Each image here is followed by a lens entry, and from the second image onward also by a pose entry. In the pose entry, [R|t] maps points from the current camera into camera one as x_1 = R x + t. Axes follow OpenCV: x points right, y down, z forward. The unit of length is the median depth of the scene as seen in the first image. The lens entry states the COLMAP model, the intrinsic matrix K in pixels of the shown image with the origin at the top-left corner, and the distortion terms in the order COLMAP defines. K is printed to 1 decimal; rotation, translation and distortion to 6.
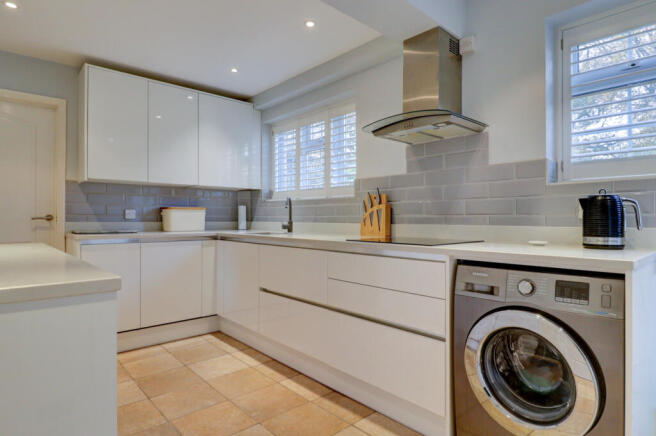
lens RADIAL K [[373.4, 0, 328.0], [0, 373.4, 218.0], [0, 0, 1]] dist [0.008175, -0.000110]
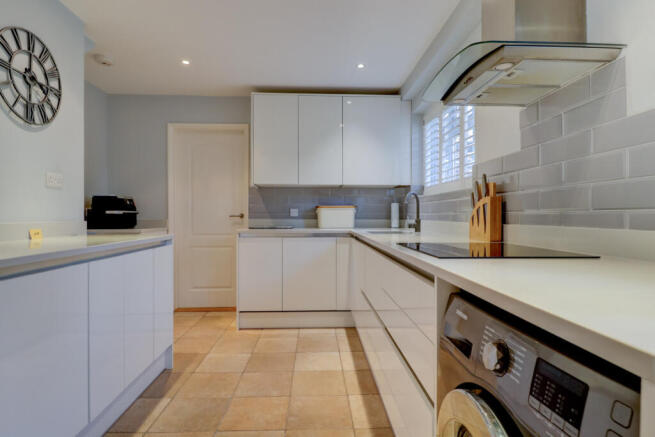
lens RADIAL K [[358.3, 0, 327.5], [0, 358.3, 218.5], [0, 0, 1]] dist [-0.003014, -0.001239]
pose [[0.770080, 0.003853, -0.637936, 0.297036], [0.000935, 0.999974, 0.007168, 0.000314], [0.637947, -0.006116, 0.770056, 0.226127]]
